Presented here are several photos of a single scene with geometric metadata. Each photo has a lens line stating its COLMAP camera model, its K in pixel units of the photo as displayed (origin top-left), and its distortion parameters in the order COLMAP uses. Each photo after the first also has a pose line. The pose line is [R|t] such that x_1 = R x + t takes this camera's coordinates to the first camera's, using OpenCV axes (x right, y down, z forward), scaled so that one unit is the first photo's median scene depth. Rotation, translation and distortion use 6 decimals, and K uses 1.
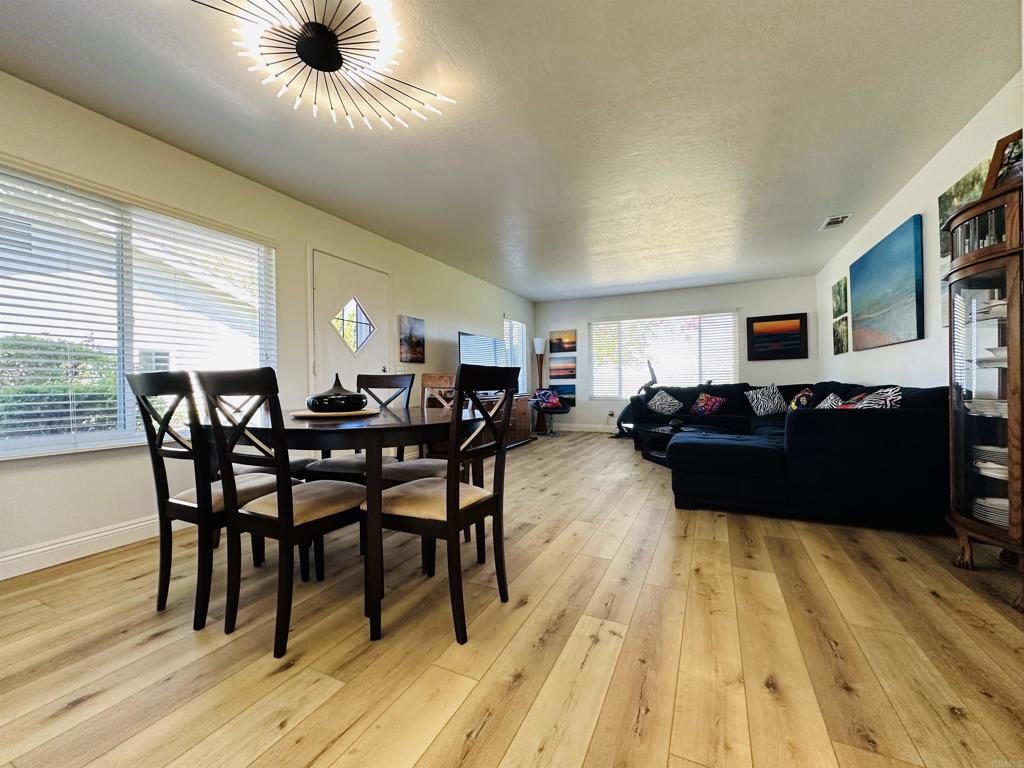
lens RADIAL K [[409.8, 0, 512.0], [0, 409.8, 384.0], [0, 0, 1]] dist [-0.000169, 0.000294]
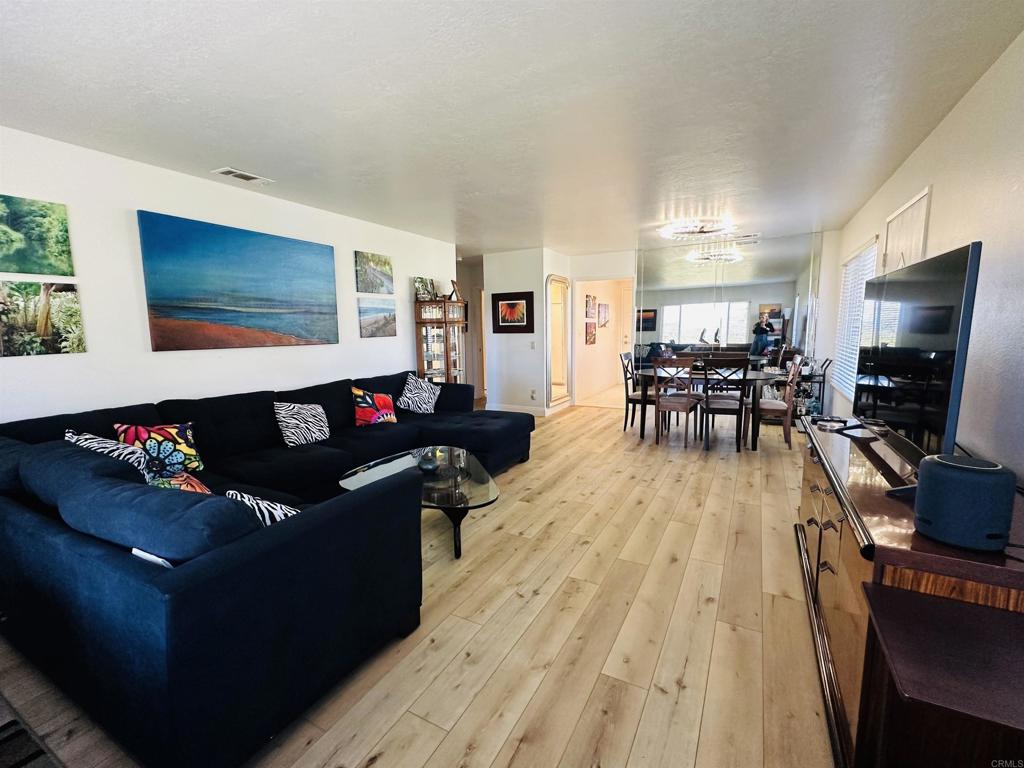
lens RADIAL K [[445.1, 0, 512.0], [0, 445.1, 384.0], [0, 0, 1]] dist [-0.001225, -0.000234]
pose [[-0.998354, 0.024169, 0.052006, 0.310859], [0.030717, 0.991165, 0.129027, -0.126426], [-0.048428, 0.130412, -0.990276, 2.076715]]
